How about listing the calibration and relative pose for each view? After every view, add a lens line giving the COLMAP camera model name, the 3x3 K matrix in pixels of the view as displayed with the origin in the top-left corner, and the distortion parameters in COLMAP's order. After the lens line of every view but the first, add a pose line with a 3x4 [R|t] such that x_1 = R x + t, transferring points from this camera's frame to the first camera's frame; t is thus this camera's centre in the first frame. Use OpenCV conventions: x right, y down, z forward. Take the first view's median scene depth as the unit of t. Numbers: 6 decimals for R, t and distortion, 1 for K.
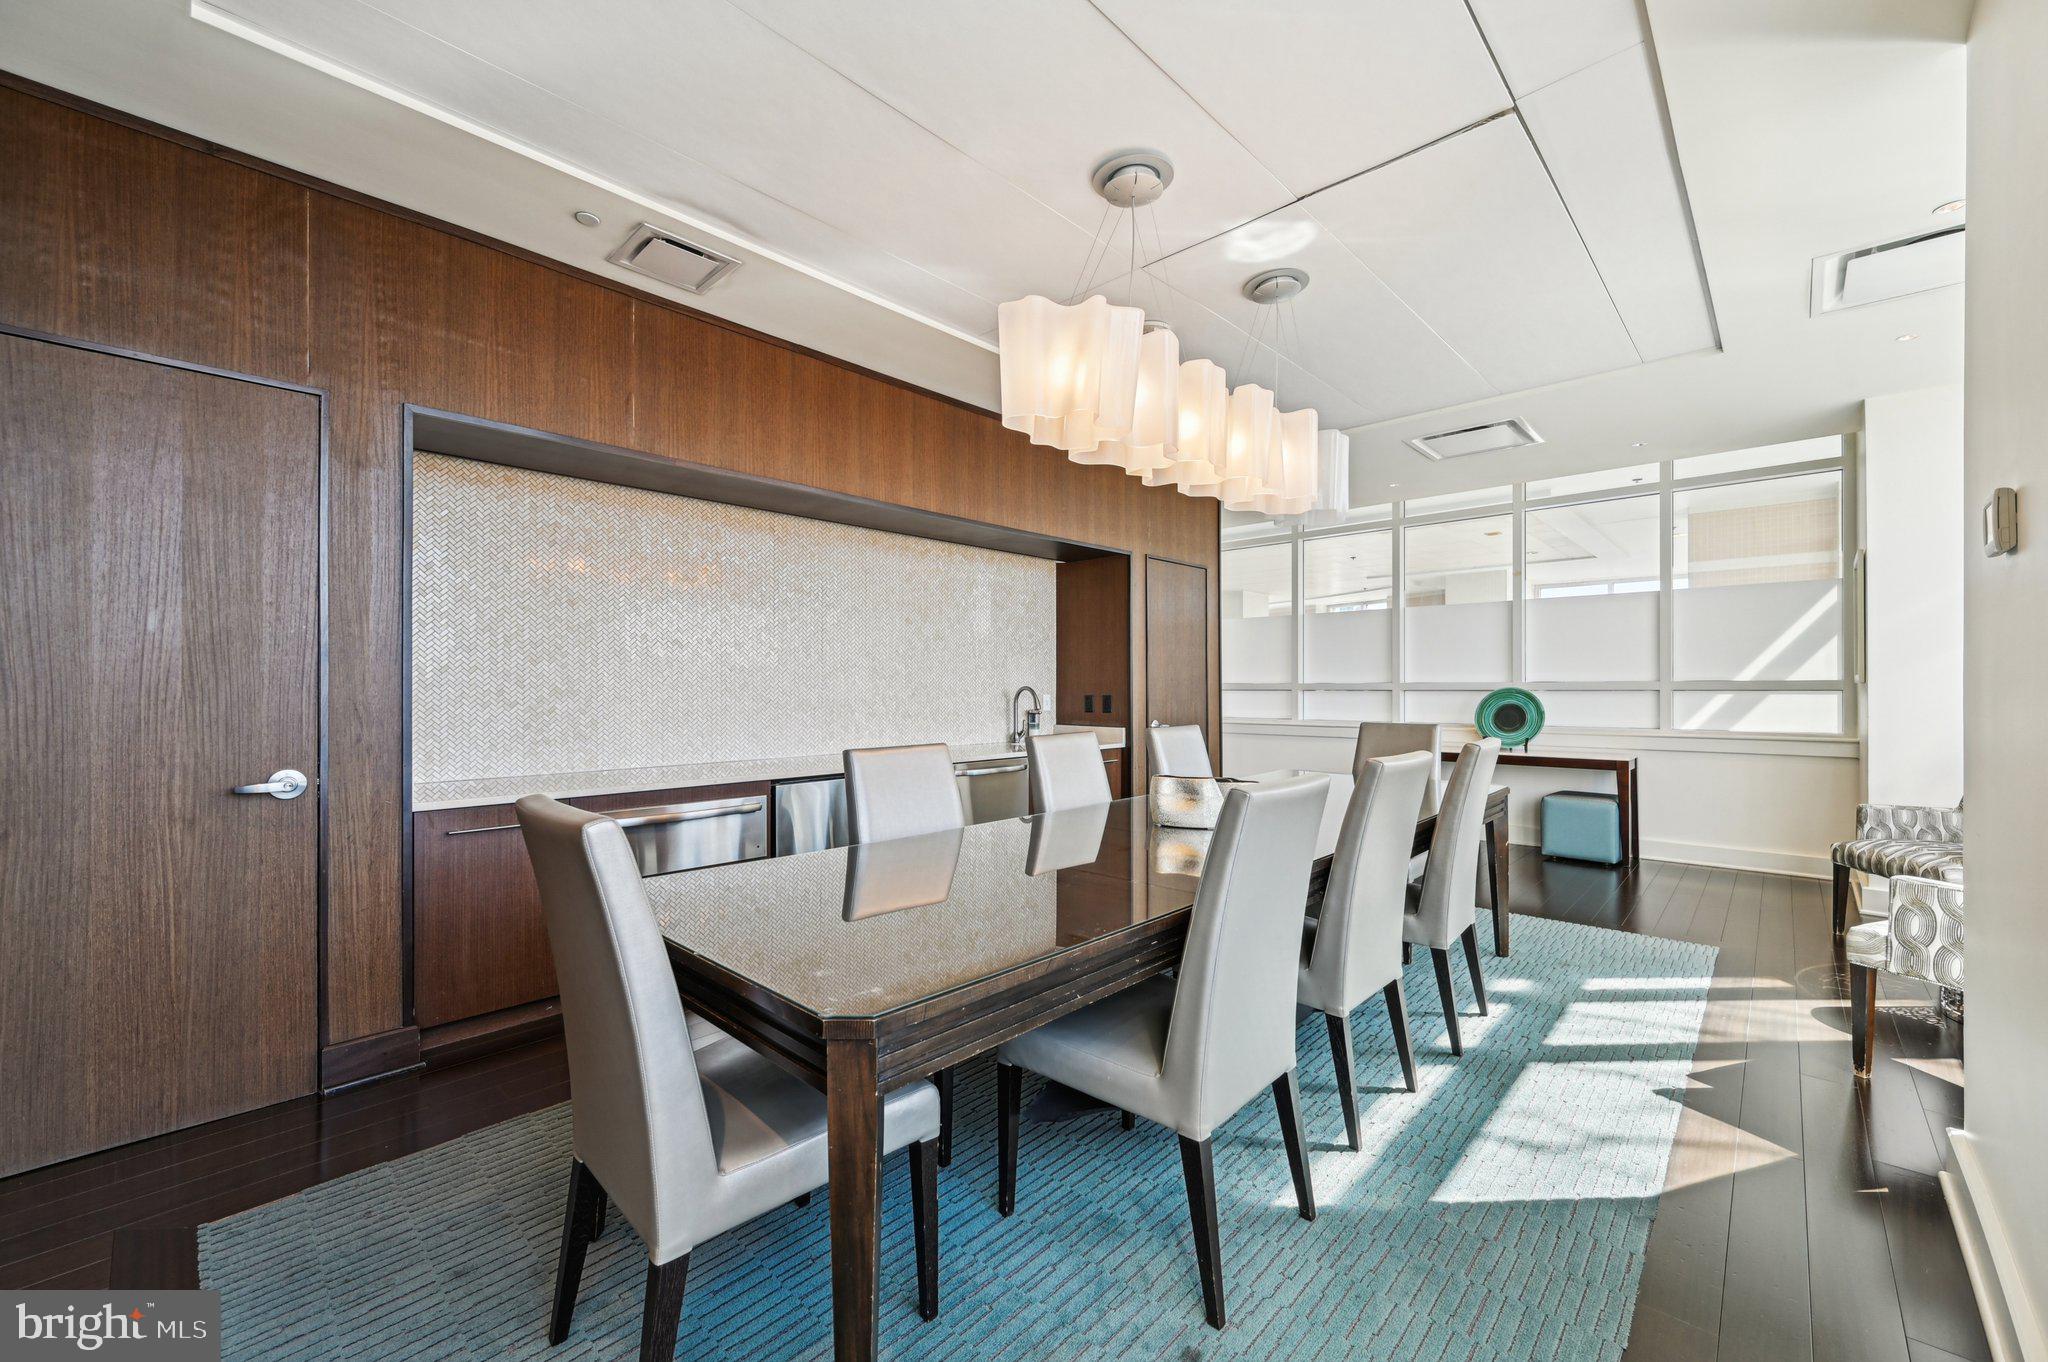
lens RADIAL K [[806.0, 0, 1026.0], [0, 806.0, 678.5], [0, 0, 1]] dist [-0.001112, -0.000305]
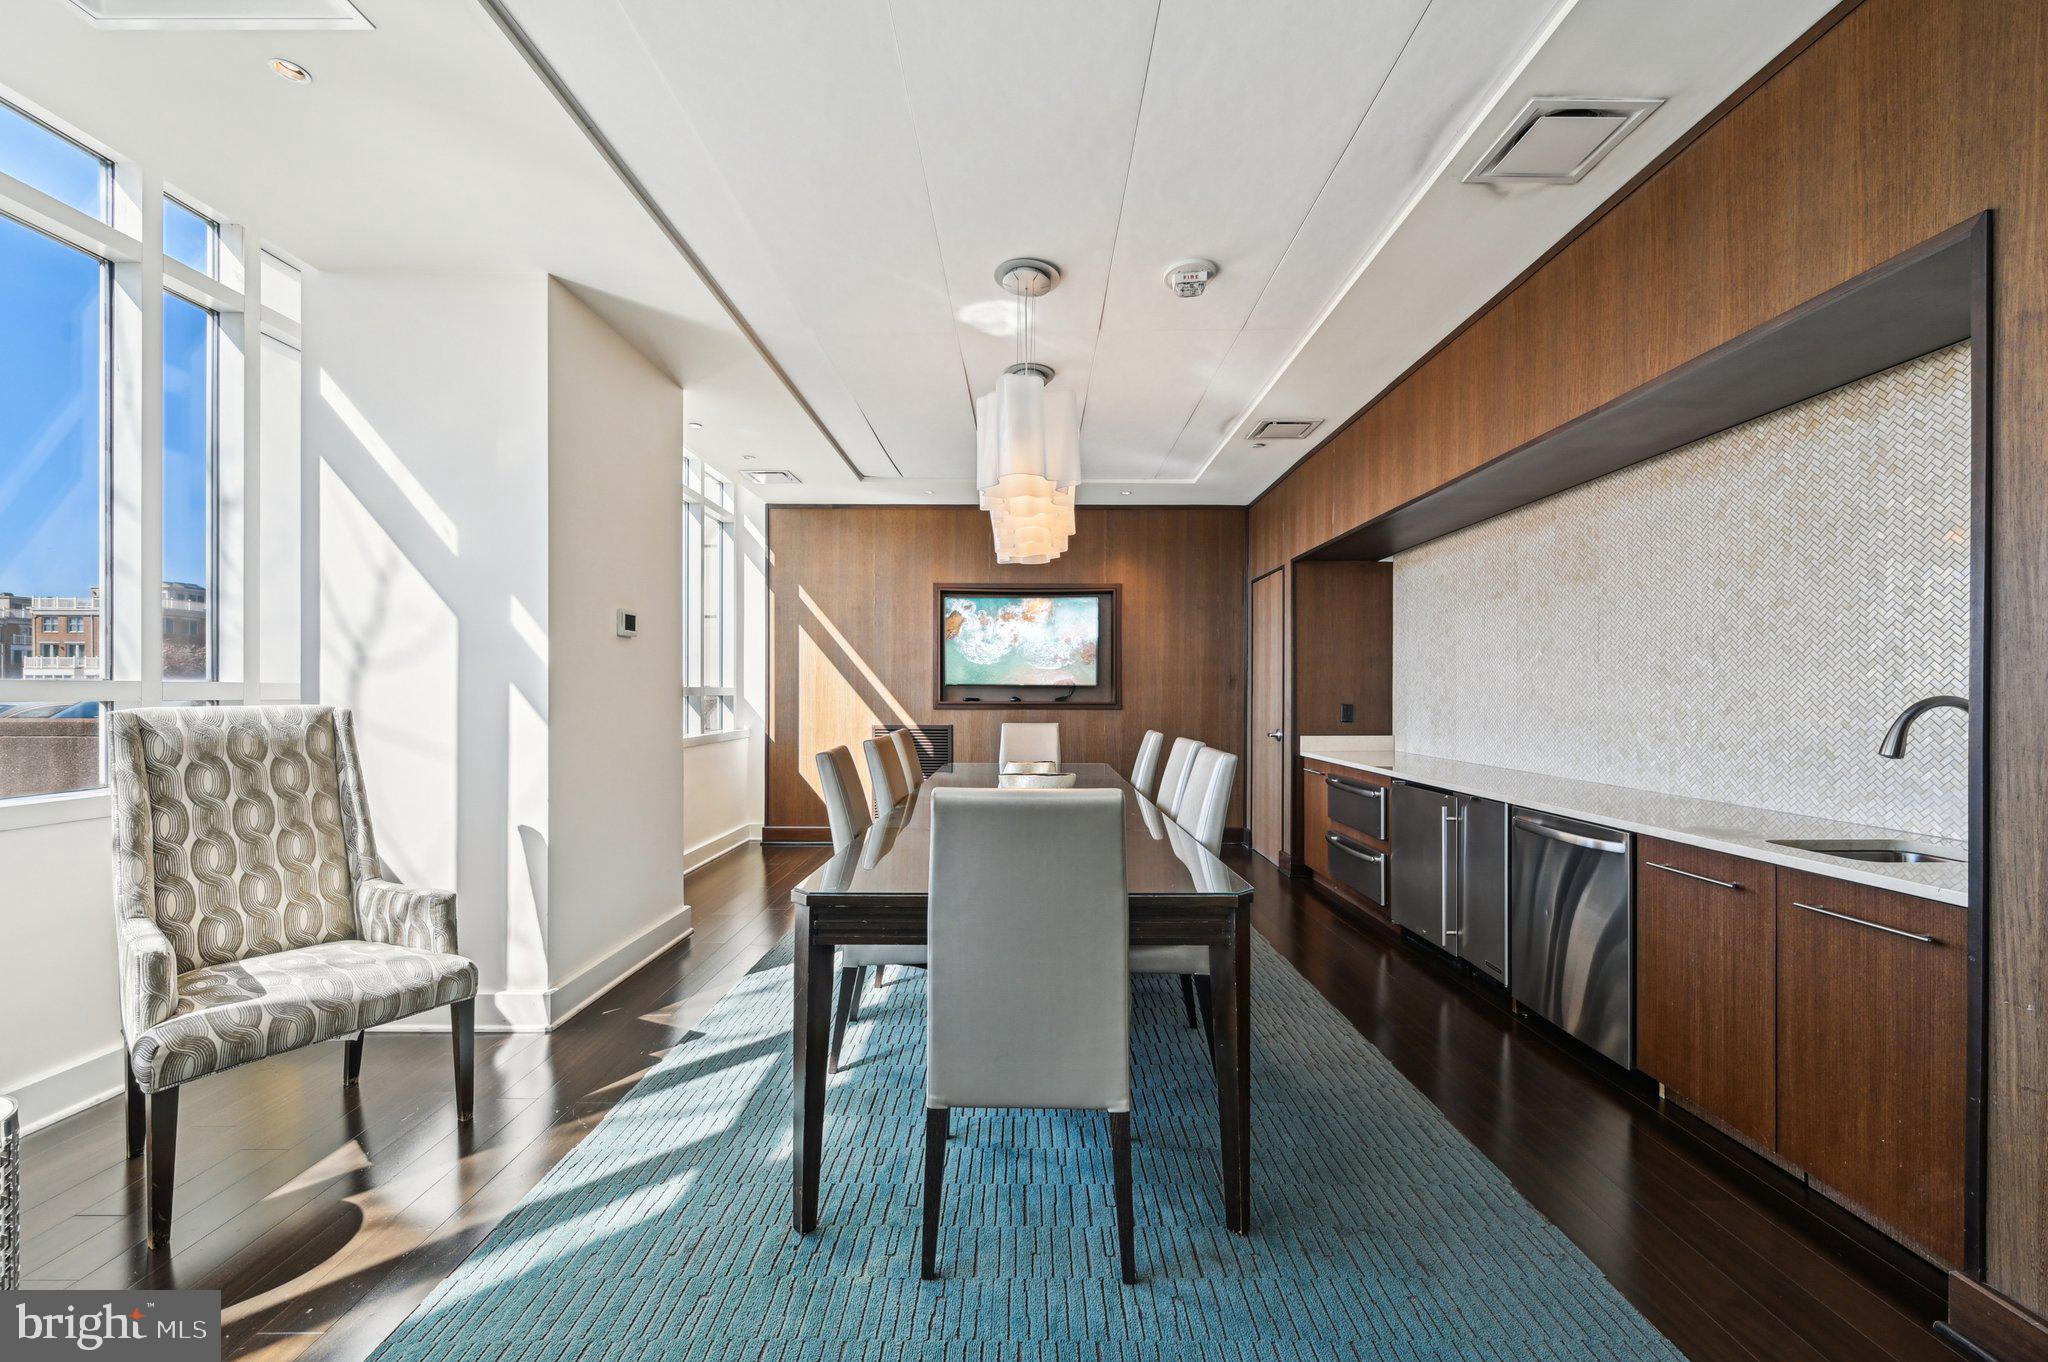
lens RADIAL K [[806.0, 0, 1026.3], [0, 806.0, 694.3], [0, 0, 1]] dist [-0.001112, -0.000305]
pose [[-0.726137, -0.008951, -0.687491, 0.777368], [-0.006220, 0.999960, -0.006449, 0.020763], [0.687521, -0.000406, -0.726164, 1.346111]]
